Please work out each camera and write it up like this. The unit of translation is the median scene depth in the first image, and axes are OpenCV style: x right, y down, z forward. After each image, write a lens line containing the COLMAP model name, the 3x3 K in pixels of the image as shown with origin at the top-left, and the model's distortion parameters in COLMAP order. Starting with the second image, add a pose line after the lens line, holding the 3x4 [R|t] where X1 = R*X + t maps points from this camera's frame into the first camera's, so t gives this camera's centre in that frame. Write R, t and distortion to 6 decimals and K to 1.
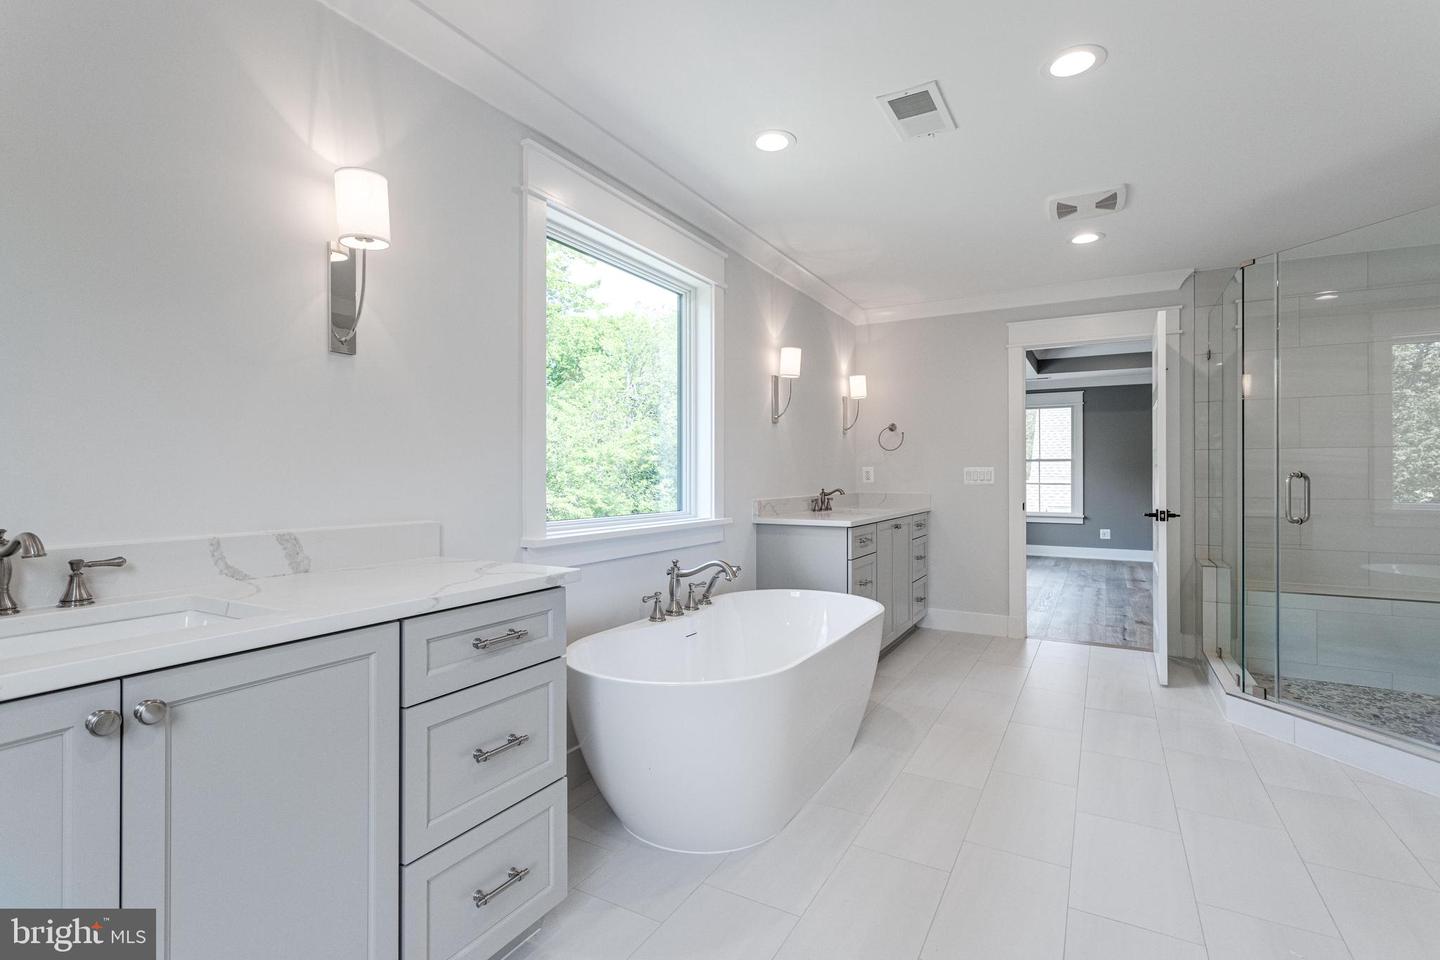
lens RADIAL K [[692.1, 0, 722.1], [0, 692.1, 471.2], [0, 0, 1]] dist [-0.001464, -0.000045]
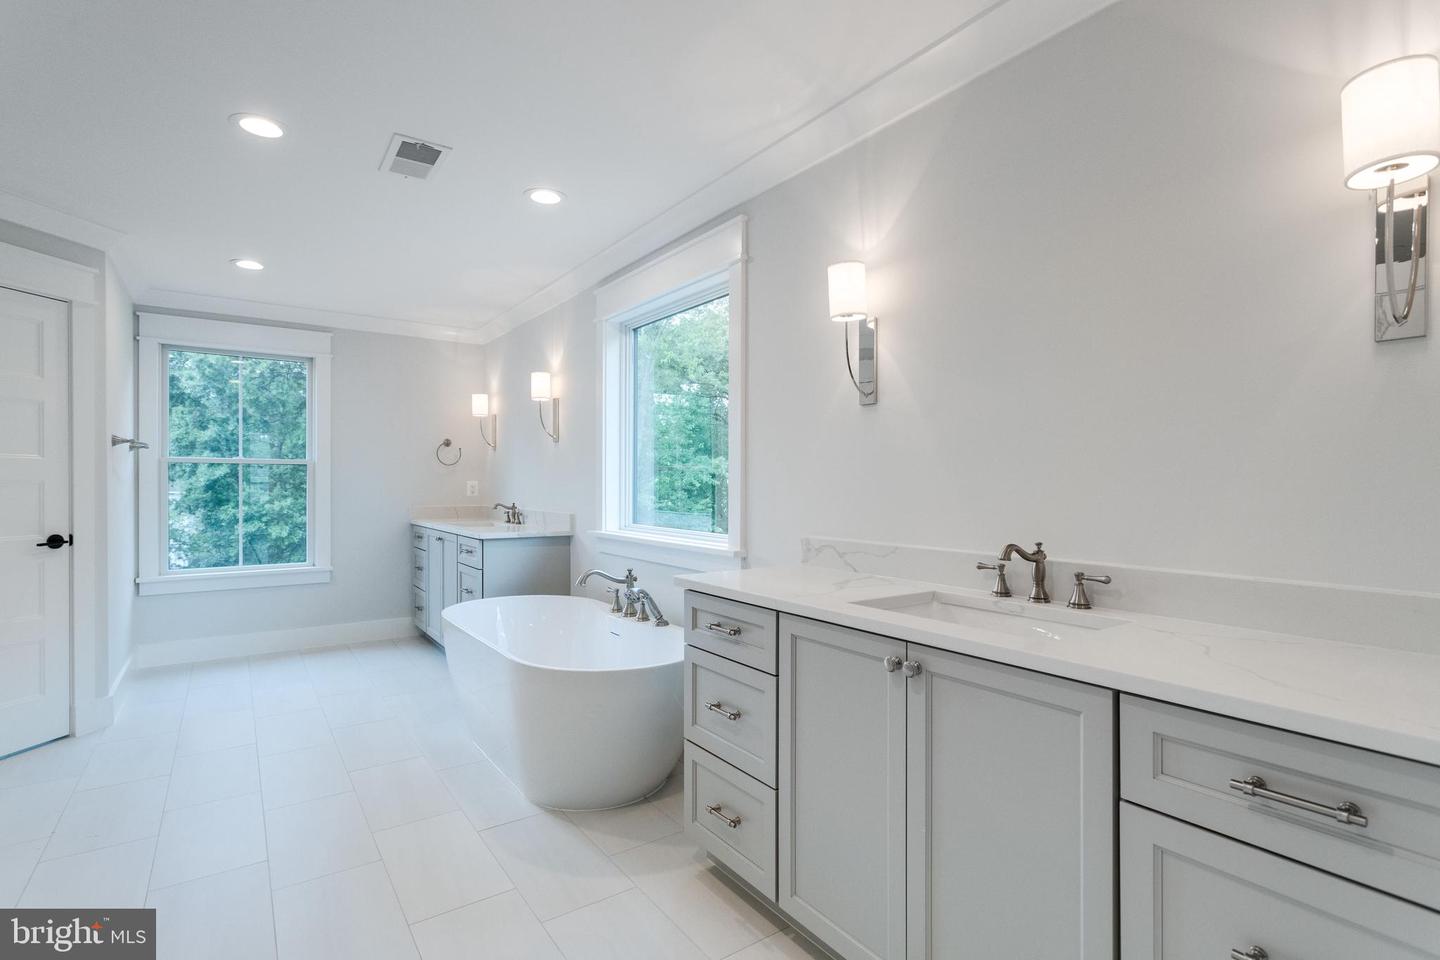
lens RADIAL K [[678.9, 0, 720.0], [0, 678.9, 485.5], [0, 0, 1]] dist [-0.003232, -0.000377]
pose [[-0.421121, -0.007415, -0.906974, 0.554502], [-0.011116, 0.999934, -0.003013, -0.024712], [0.906936, 0.008813, -0.421176, 1.082479]]
